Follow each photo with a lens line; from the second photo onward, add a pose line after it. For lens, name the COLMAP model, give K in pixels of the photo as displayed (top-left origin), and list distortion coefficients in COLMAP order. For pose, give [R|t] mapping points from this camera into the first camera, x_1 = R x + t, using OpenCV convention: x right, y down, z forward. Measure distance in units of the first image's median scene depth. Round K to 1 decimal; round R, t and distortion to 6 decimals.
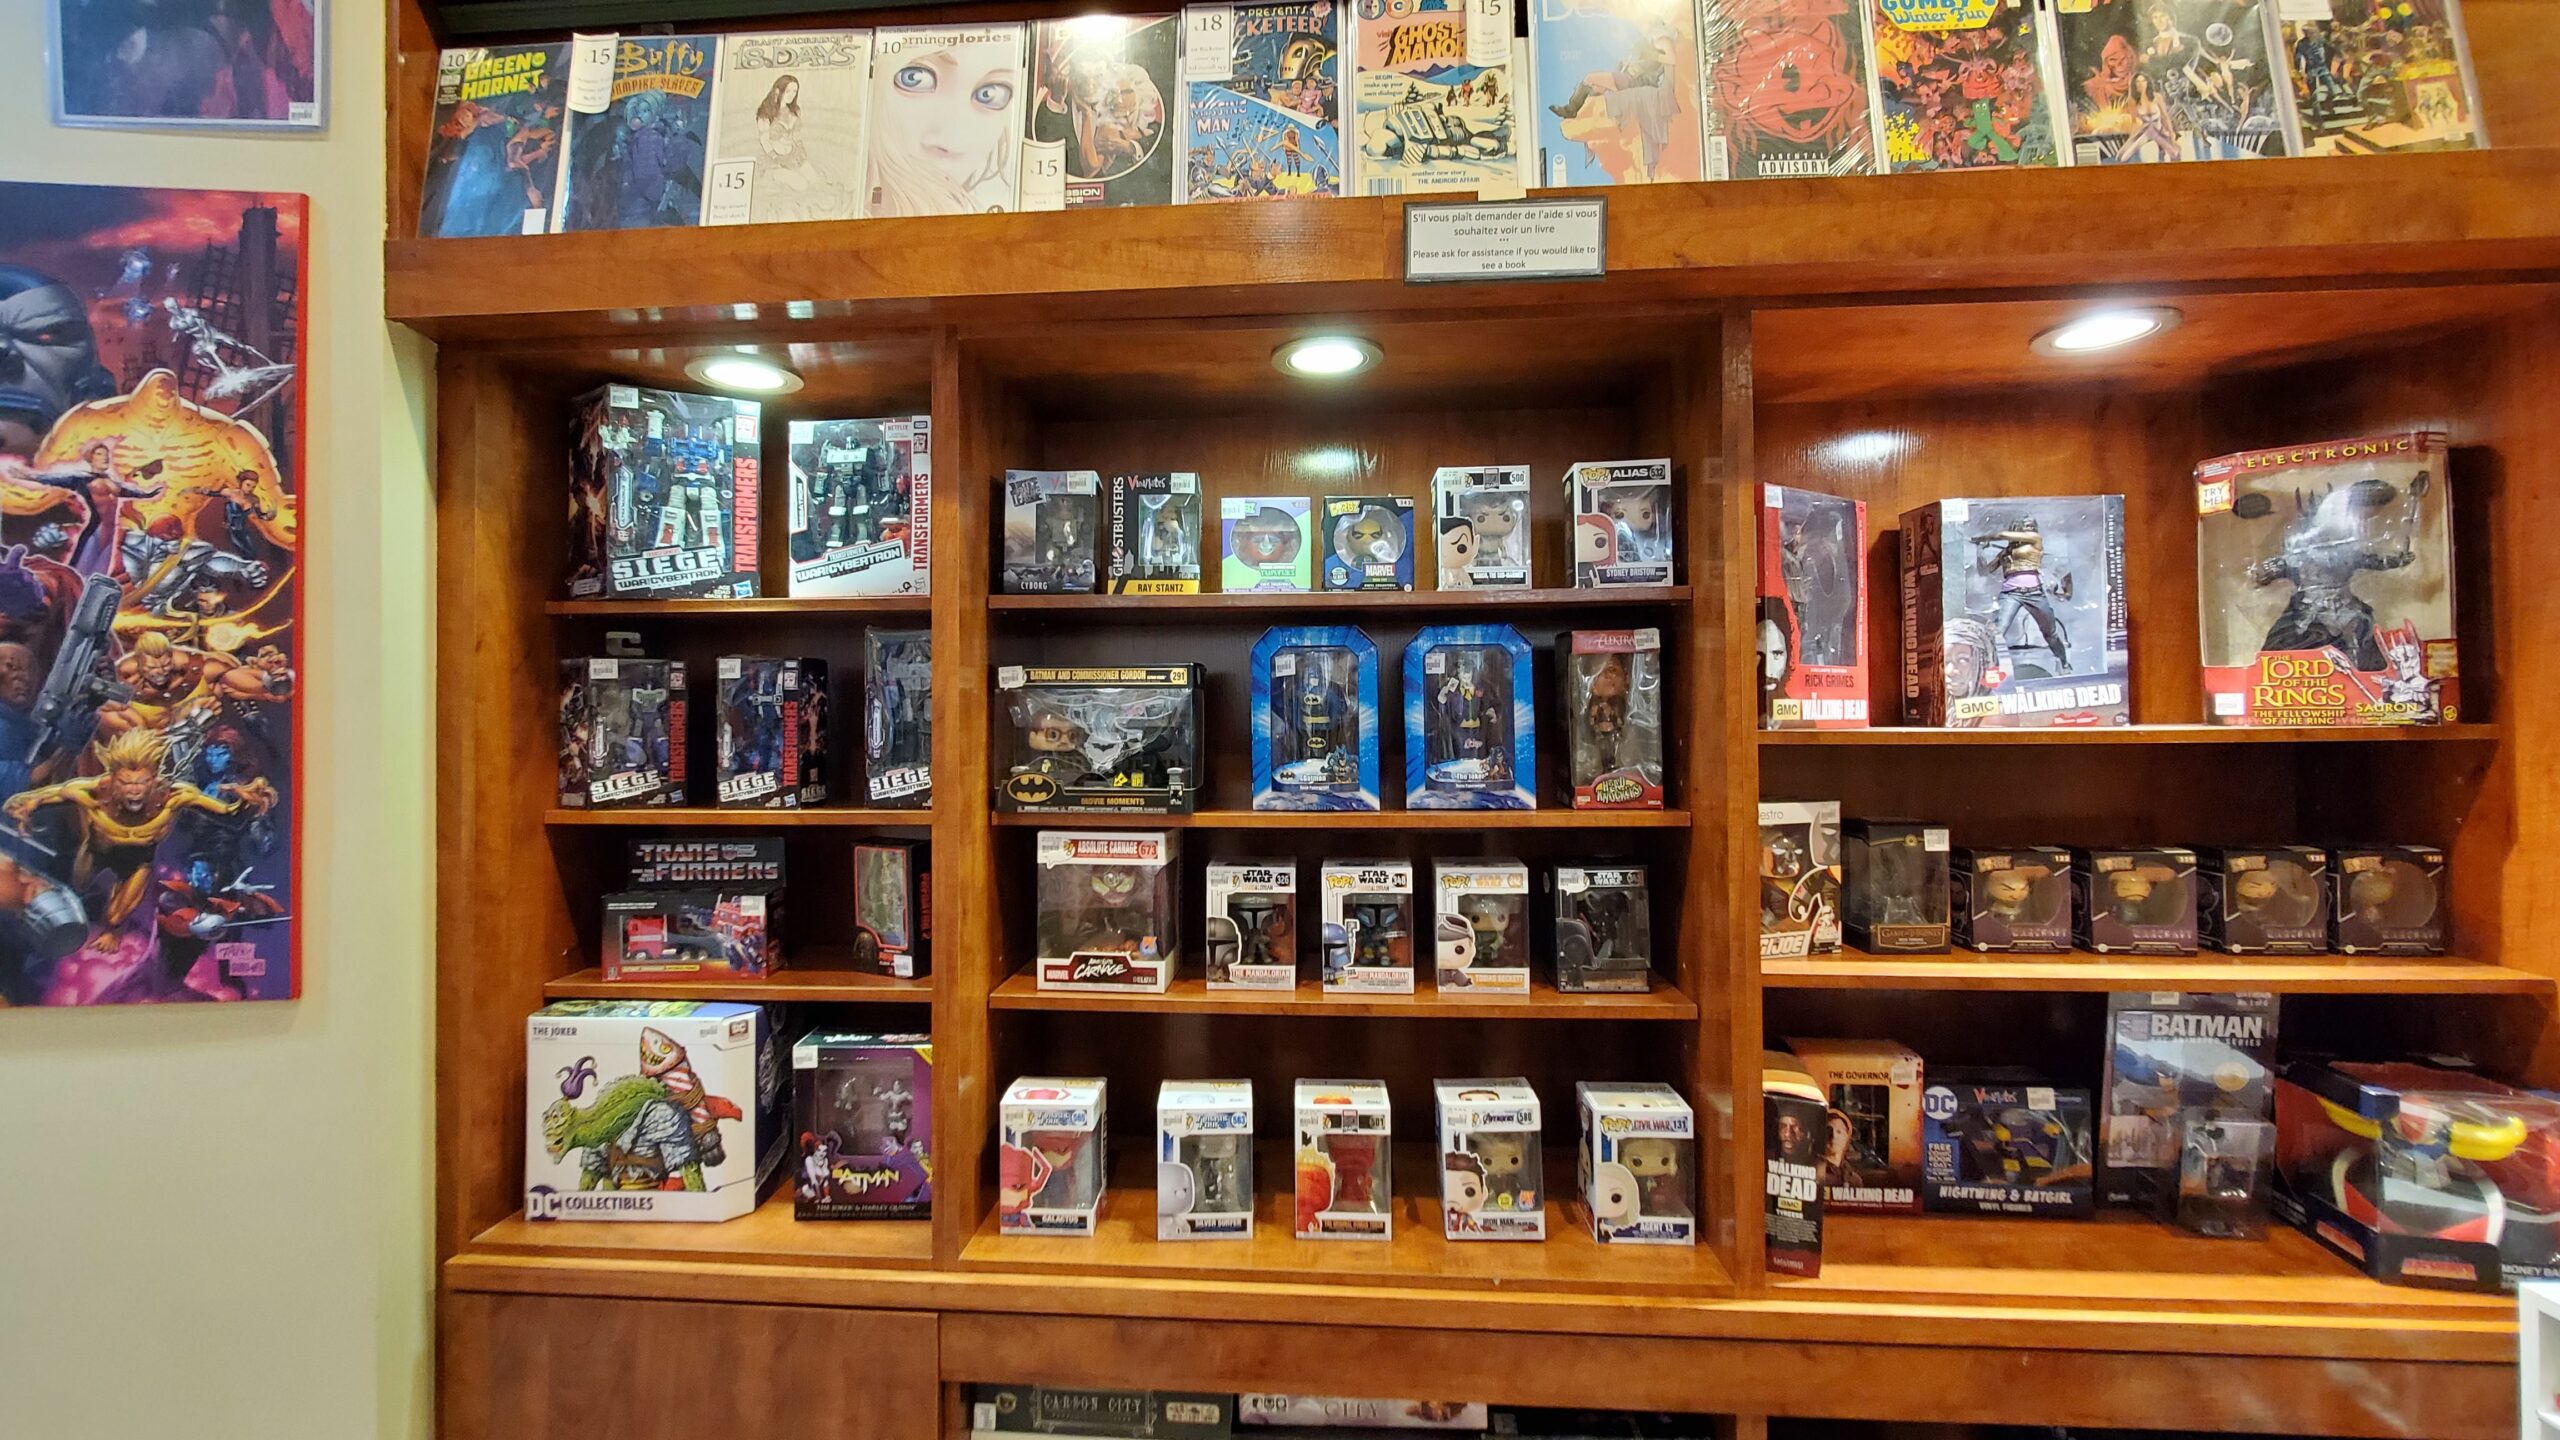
lens RADIAL K [[1007.9, 0, 1263.8], [0, 1007.9, 700.3], [0, 0, 1]] dist [-0.000501, -0.003526]
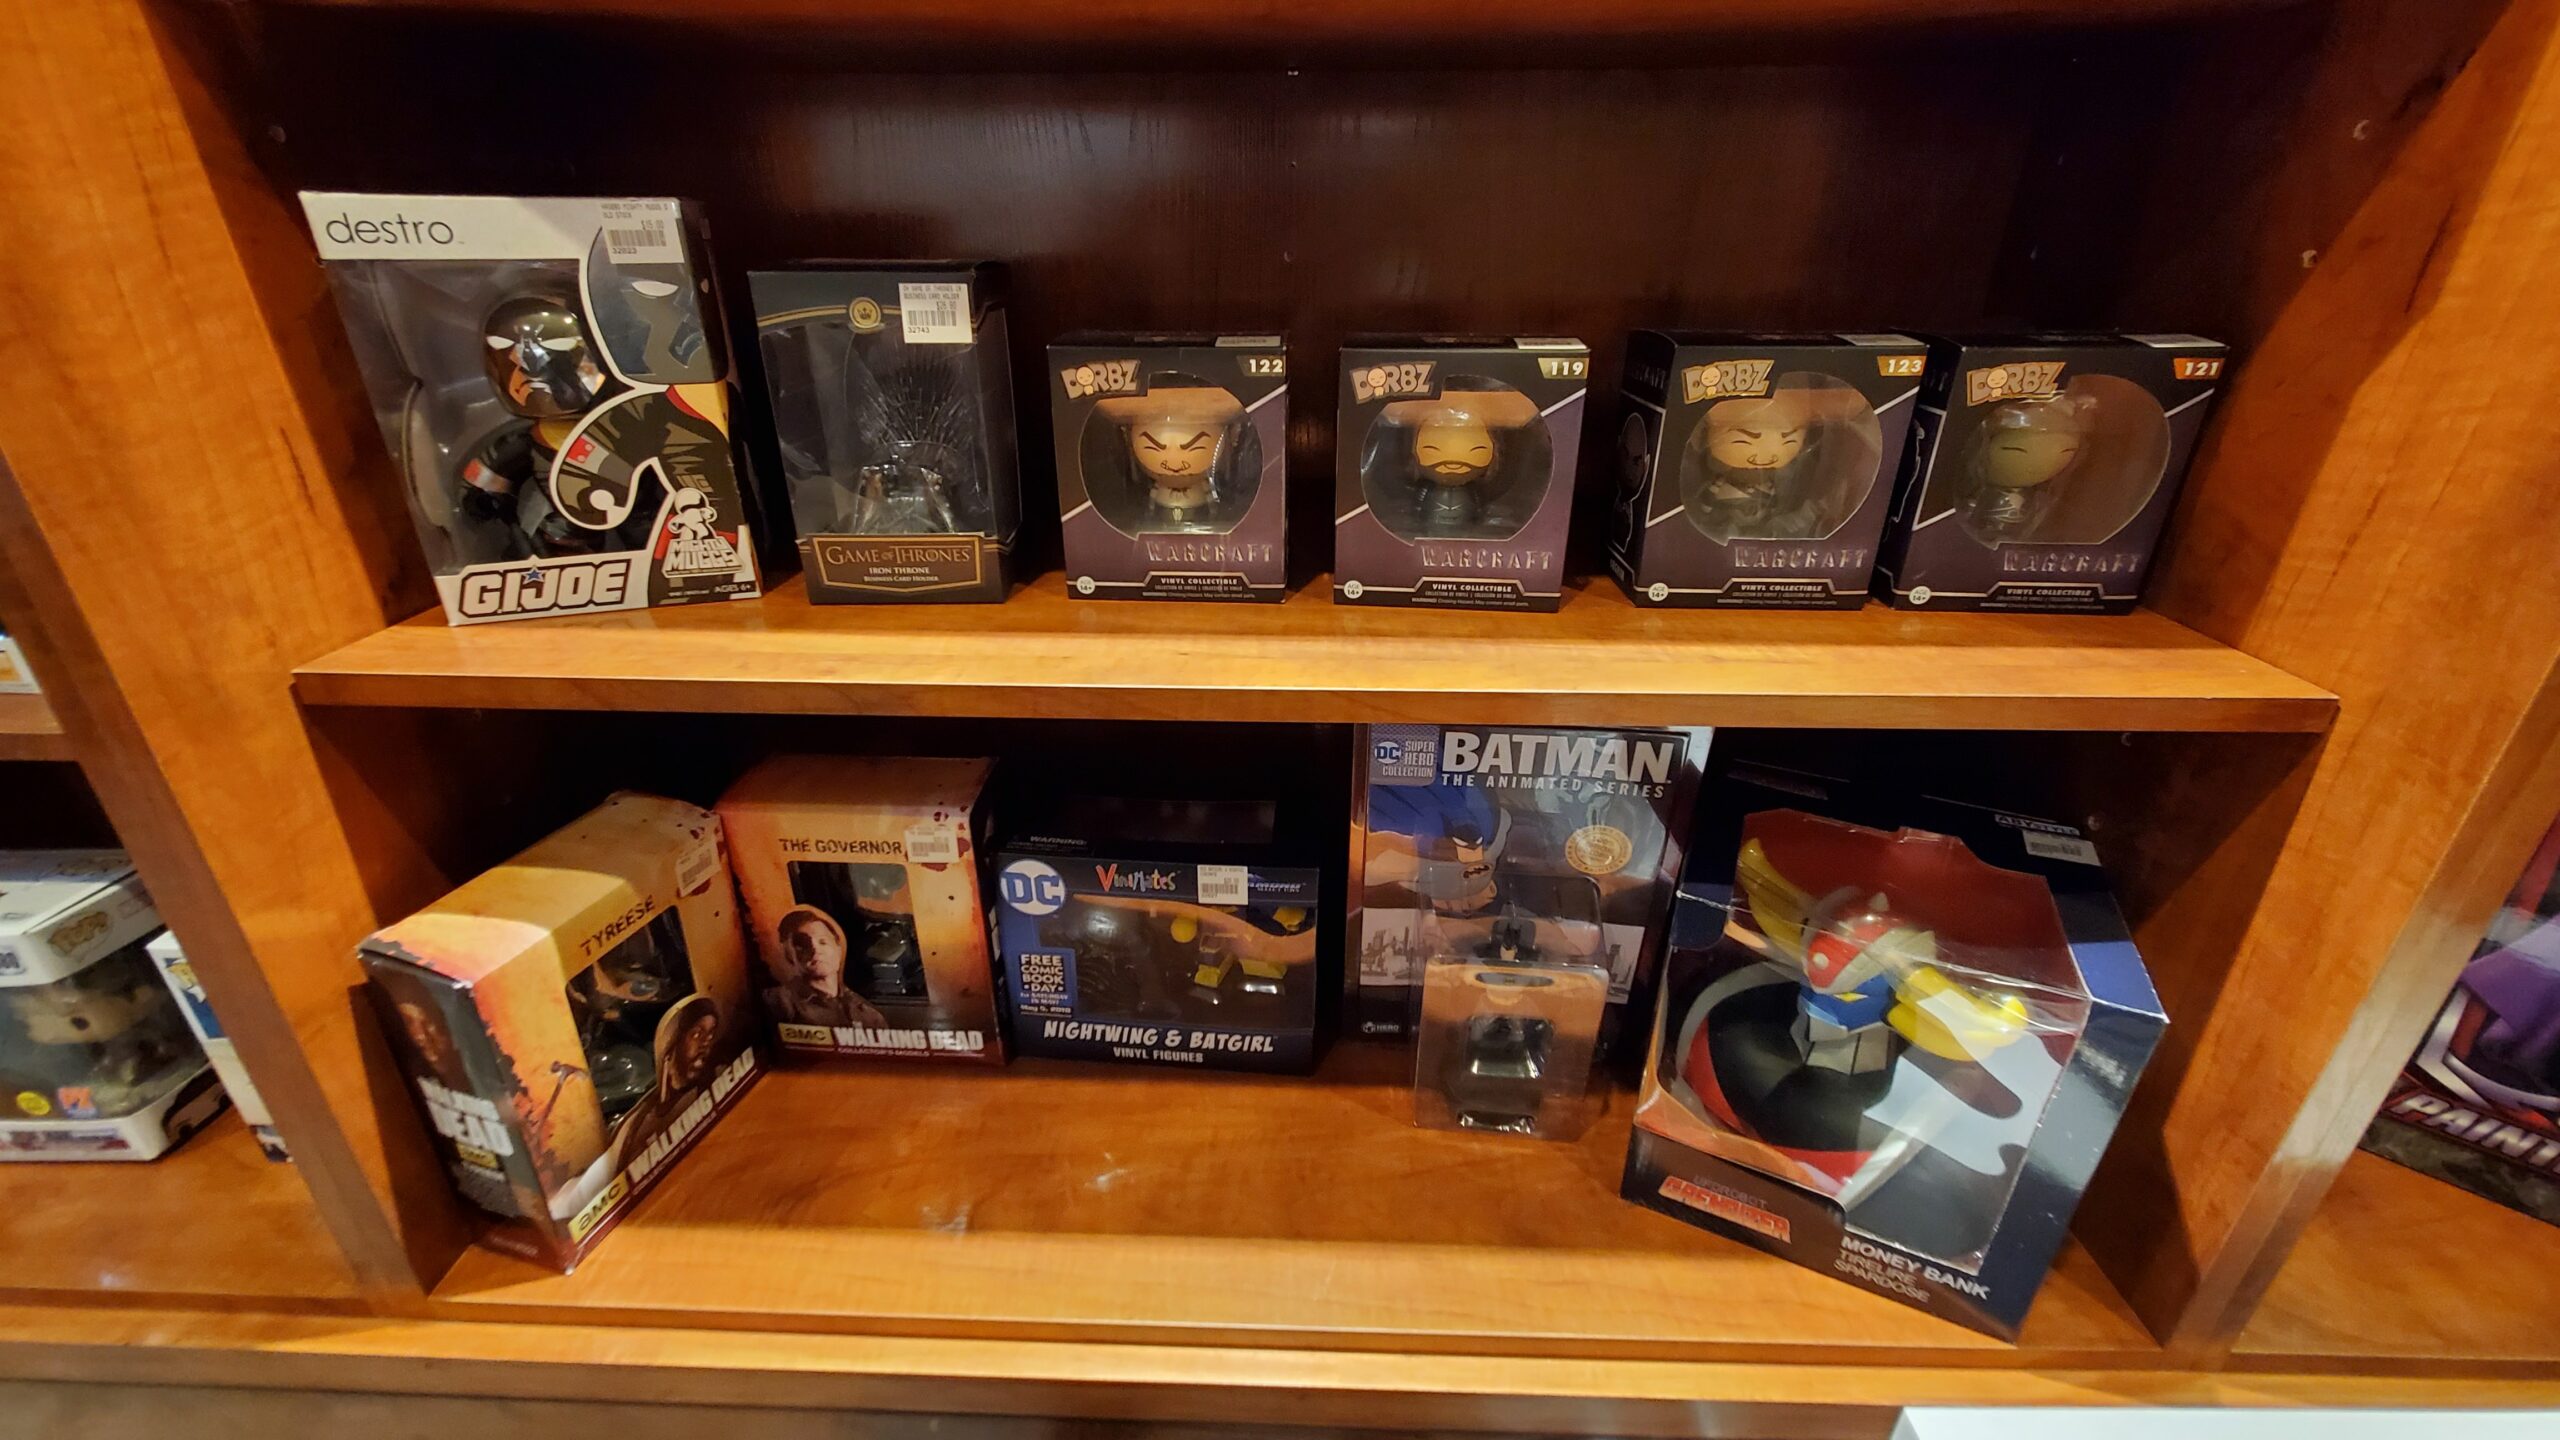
lens RADIAL K [[1007.9, 0, 1263.8], [0, 1007.9, 700.3], [0, 0, 1]] dist [-0.000501, -0.003526]
pose [[0.998999, -0.011141, 0.043331, 0.774396], [-0.008517, 0.903430, 0.428650, 0.108292], [-0.043922, -0.428590, 0.902431, 0.600597]]
